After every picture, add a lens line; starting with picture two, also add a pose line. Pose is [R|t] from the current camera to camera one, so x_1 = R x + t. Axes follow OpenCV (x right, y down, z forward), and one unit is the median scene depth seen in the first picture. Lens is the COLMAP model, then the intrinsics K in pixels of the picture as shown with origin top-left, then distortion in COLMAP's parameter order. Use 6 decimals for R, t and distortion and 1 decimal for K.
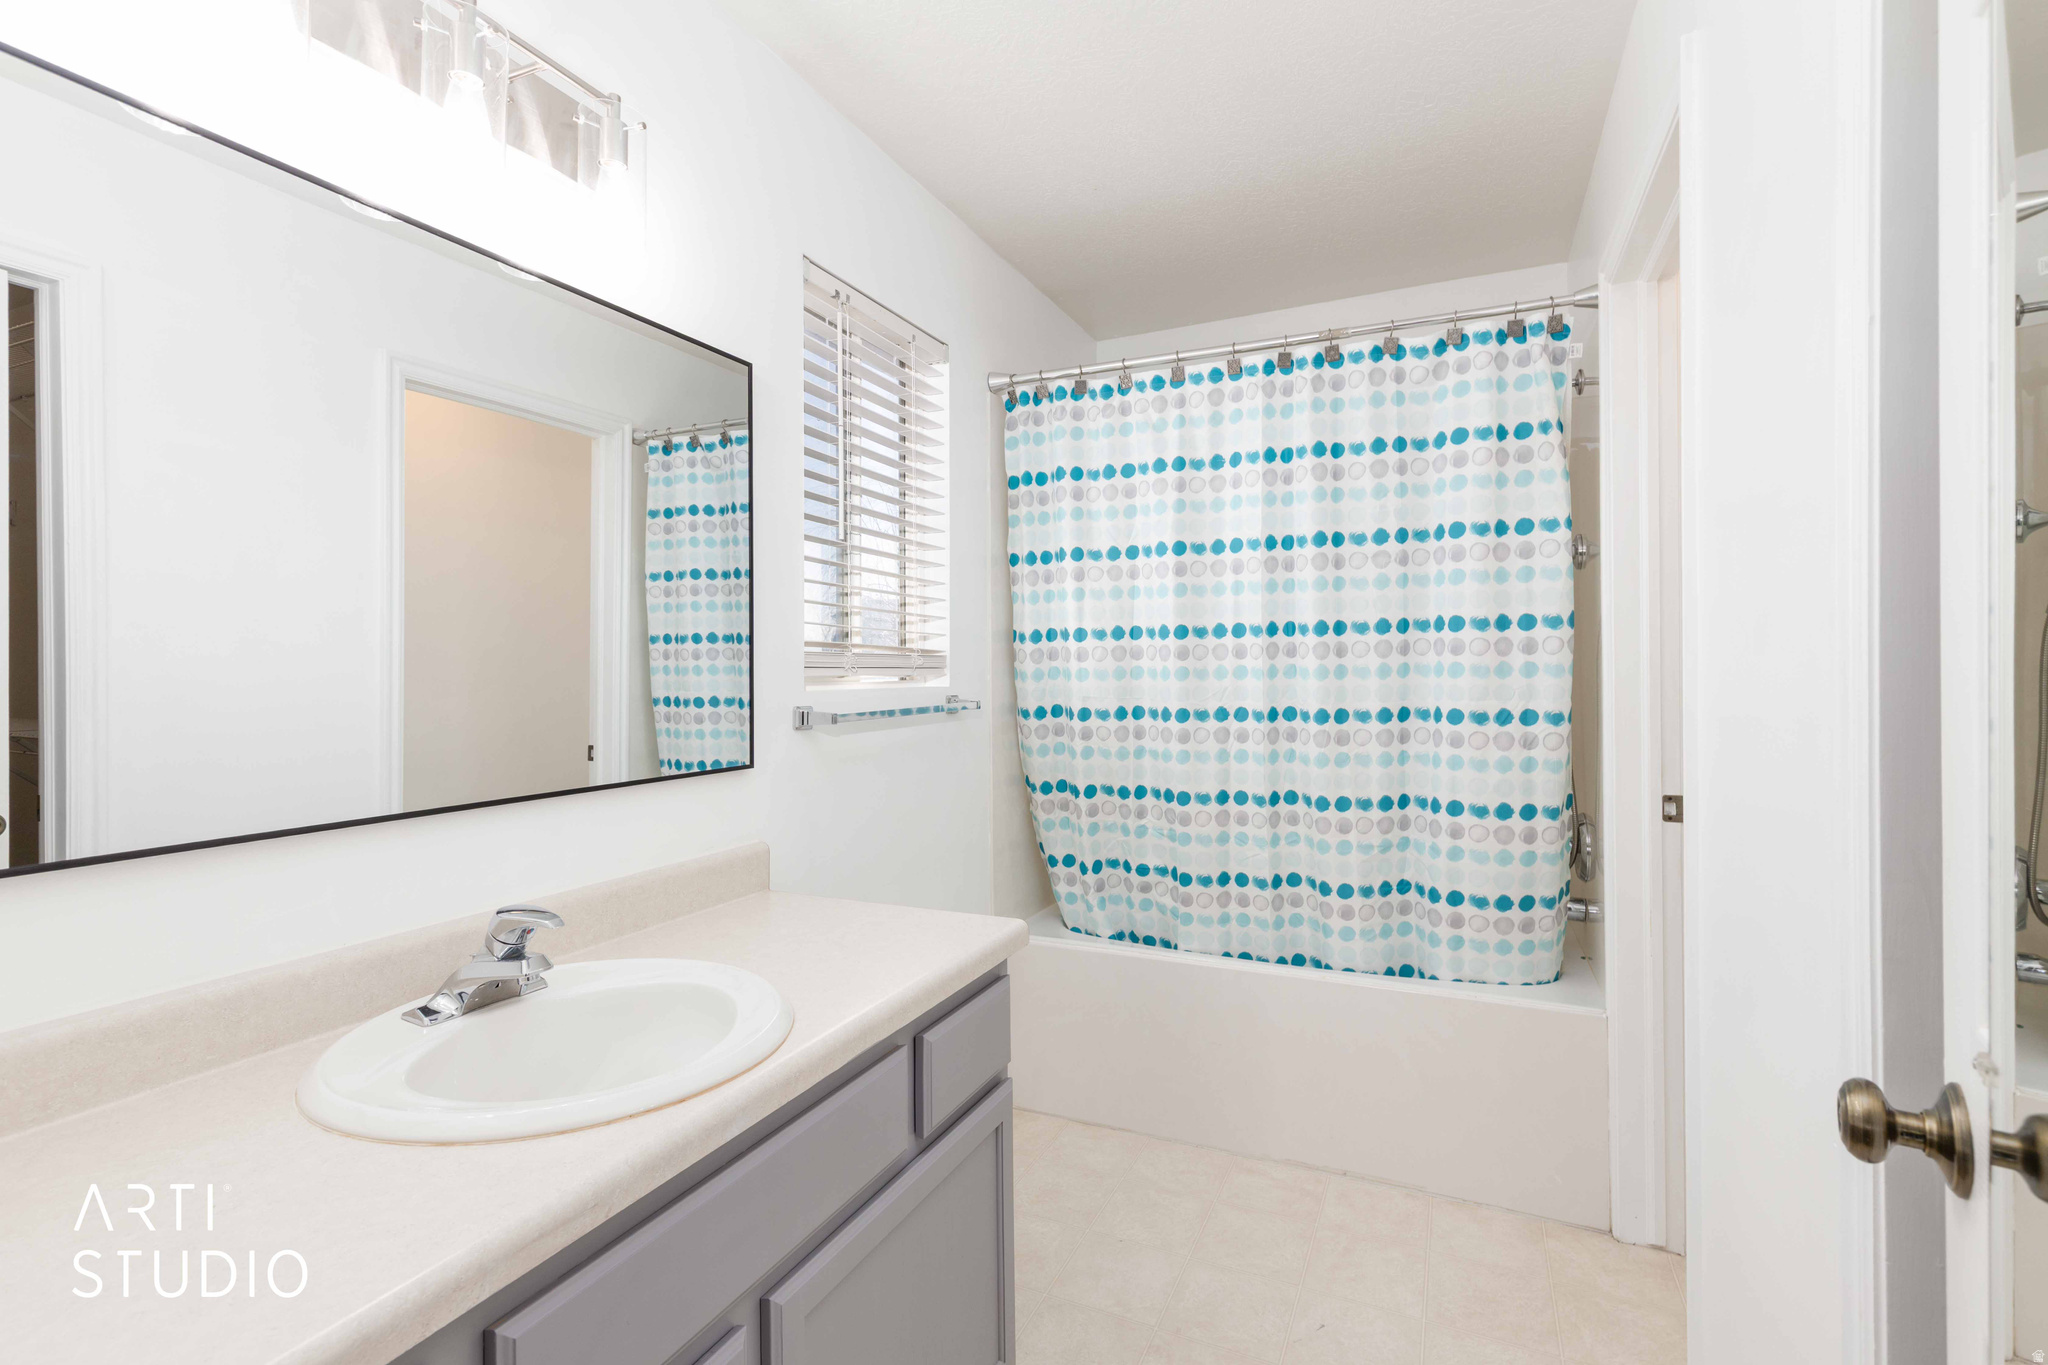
lens RADIAL K [[920.1, 0, 1019.1], [0, 920.1, 668.9], [0, 0, 1]] dist [0.005945, -0.000210]
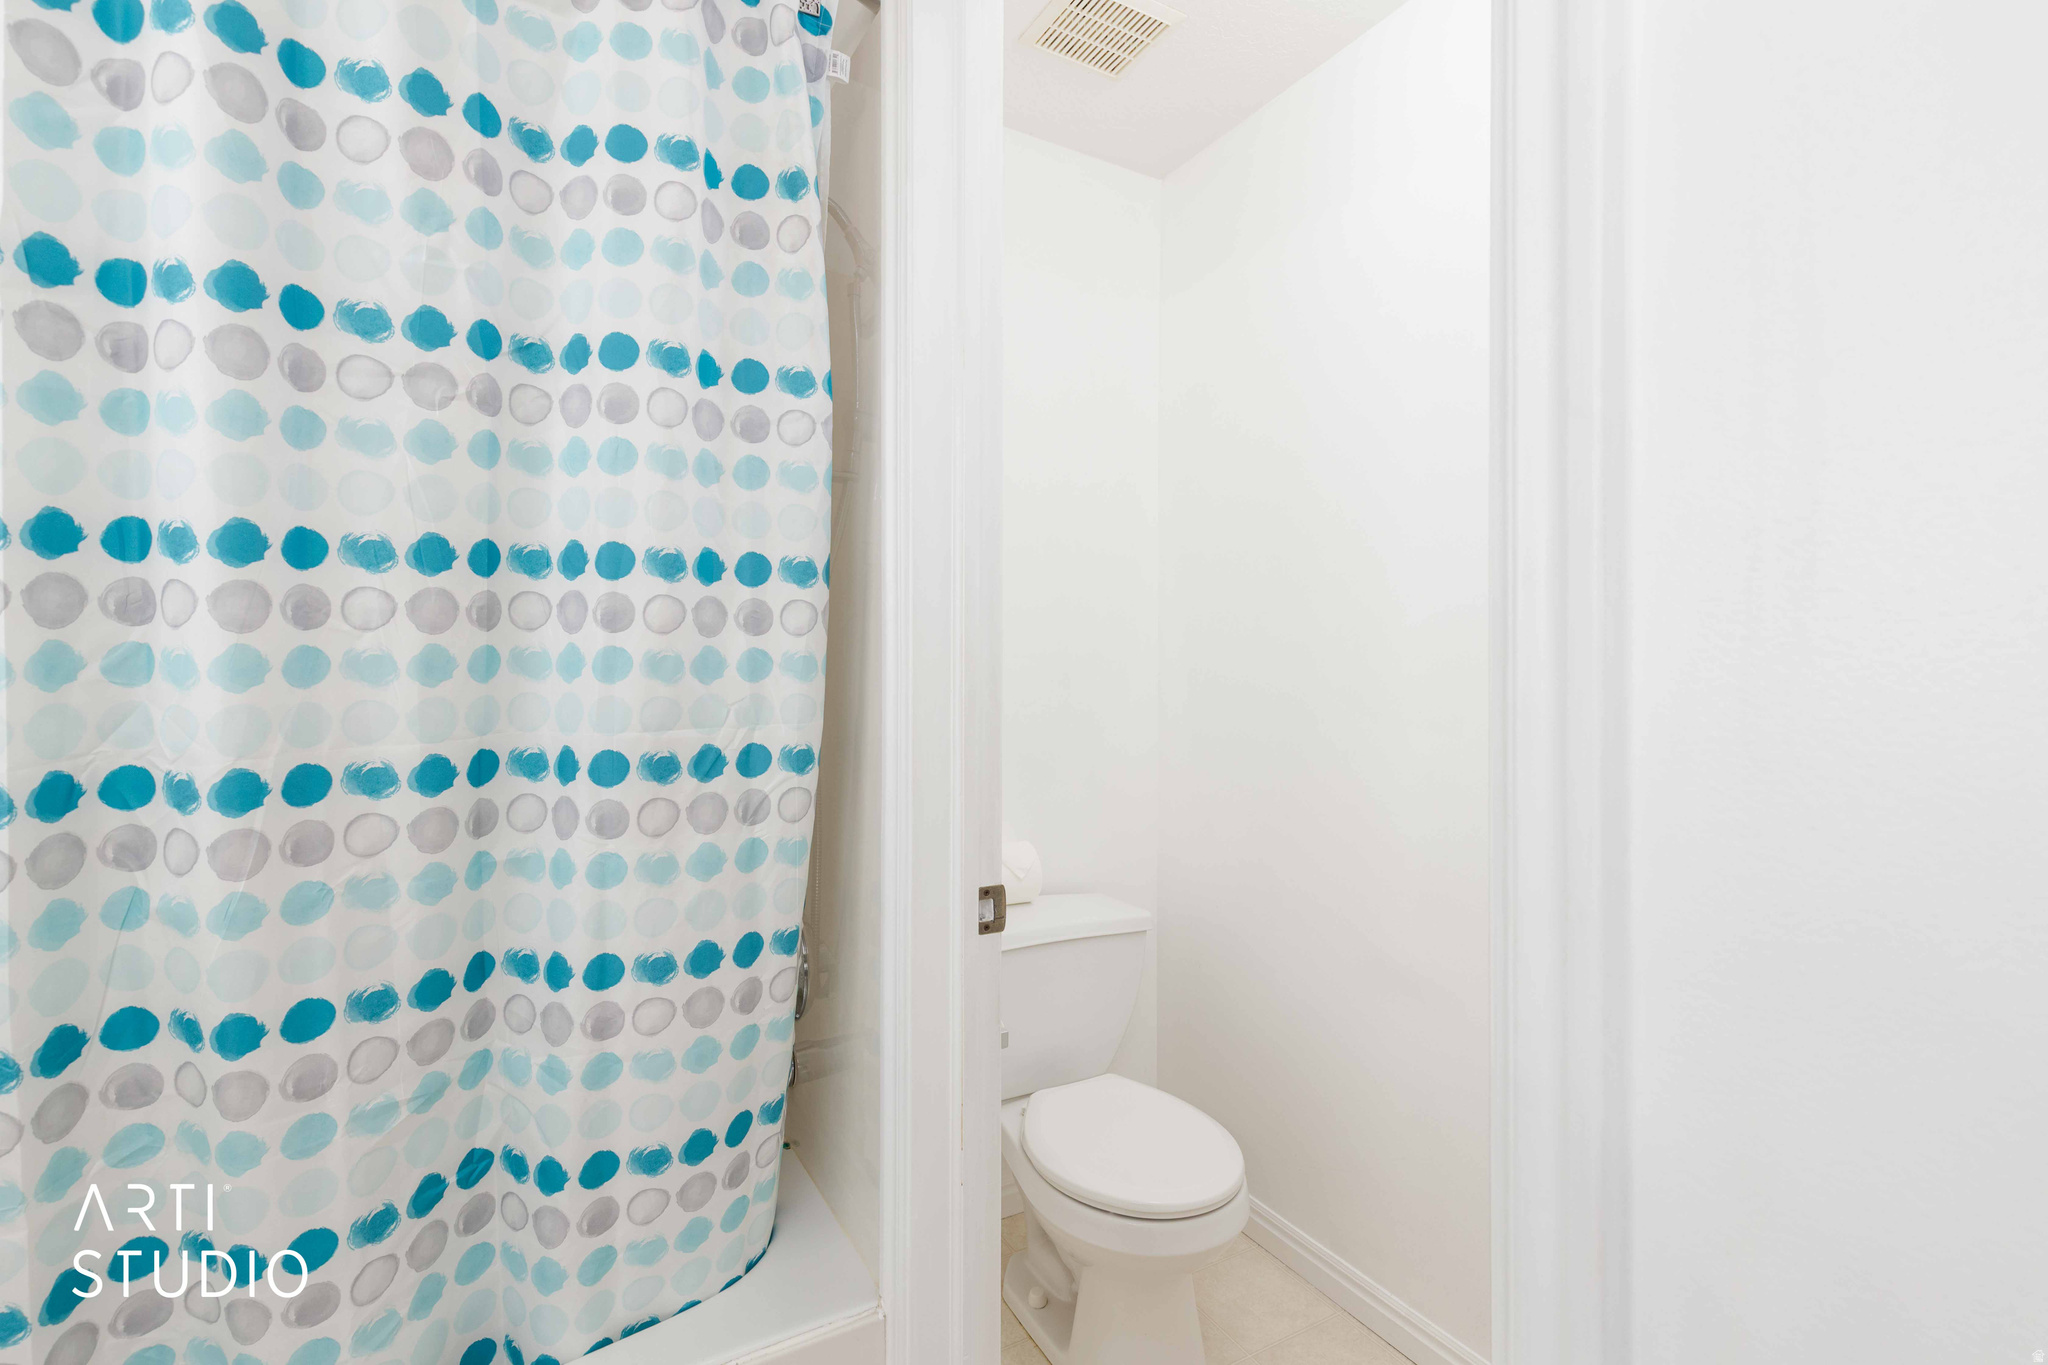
lens RADIAL K [[920.1, 0, 1018.3], [0, 920.1, 663.0], [0, 0, 1]] dist [0.005945, -0.000210]
pose [[0.570837, 0.013787, 0.820947, 0.212500], [-0.005367, 0.999900, -0.013060, 0.005220], [-0.821046, 0.003049, 0.570854, 0.564258]]
